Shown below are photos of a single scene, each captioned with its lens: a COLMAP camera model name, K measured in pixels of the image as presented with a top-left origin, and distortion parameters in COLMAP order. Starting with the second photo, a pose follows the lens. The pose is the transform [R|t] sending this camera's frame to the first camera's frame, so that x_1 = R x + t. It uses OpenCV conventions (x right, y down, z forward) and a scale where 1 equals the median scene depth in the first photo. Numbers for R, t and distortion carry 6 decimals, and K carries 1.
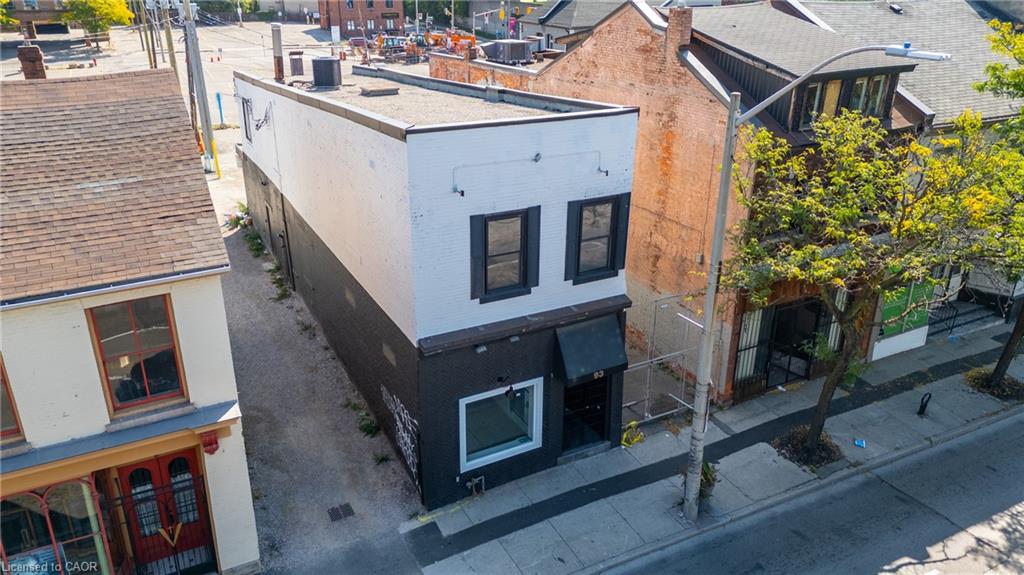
lens RADIAL K [[748.5, 0, 512.0], [0, 748.5, 287.5], [0, 0, 1]] dist [0.069203, -0.069706]
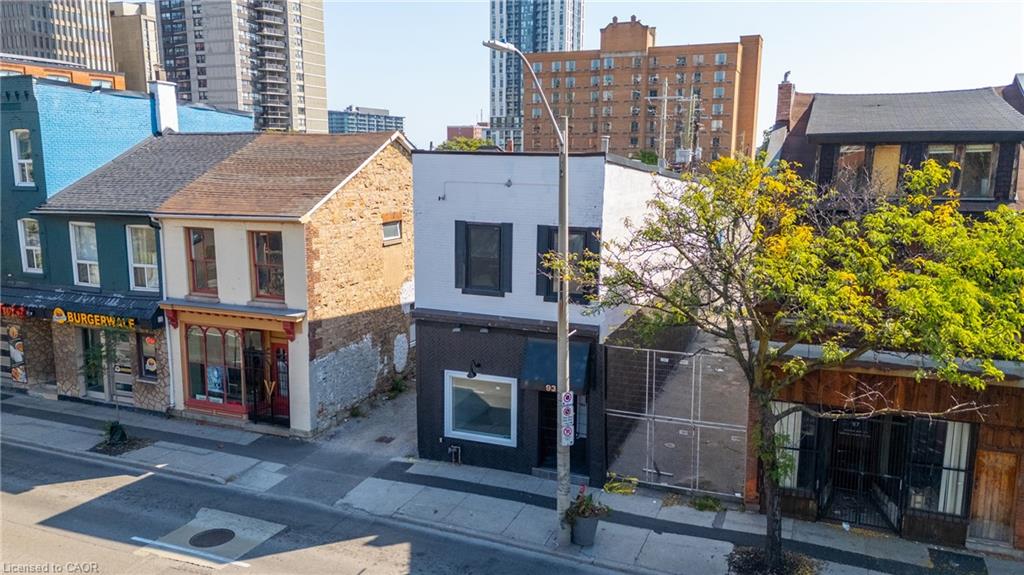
lens RADIAL K [[748.5, 0, 512.0], [0, 748.5, 287.5], [0, 0, 1]] dist [0.069203, -0.069706]
pose [[0.646833, 0.132147, -0.751096, 0.934069], [-0.302281, 0.948630, -0.093419, 0.101635], [0.700167, 0.287468, 0.653550, 0.212391]]
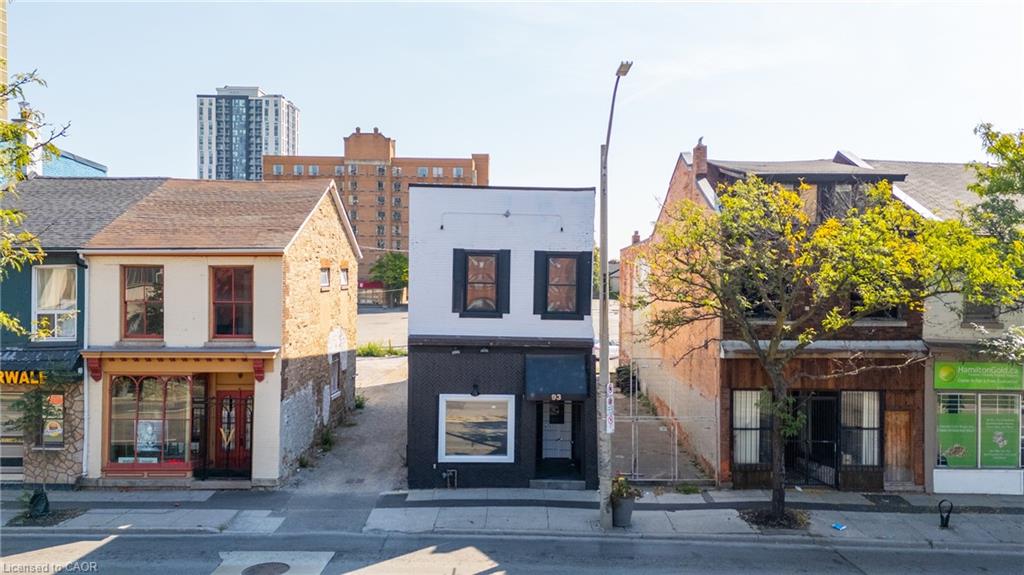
lens RADIAL K [[748.5, 0, 512.0], [0, 748.5, 287.5], [0, 0, 1]] dist [0.069203, -0.069706]
pose [[0.886664, 0.014962, -0.462173, 0.639194], [-0.188051, 0.924762, -0.330834, 0.384953], [0.422450, 0.380251, 0.822767, -0.088241]]
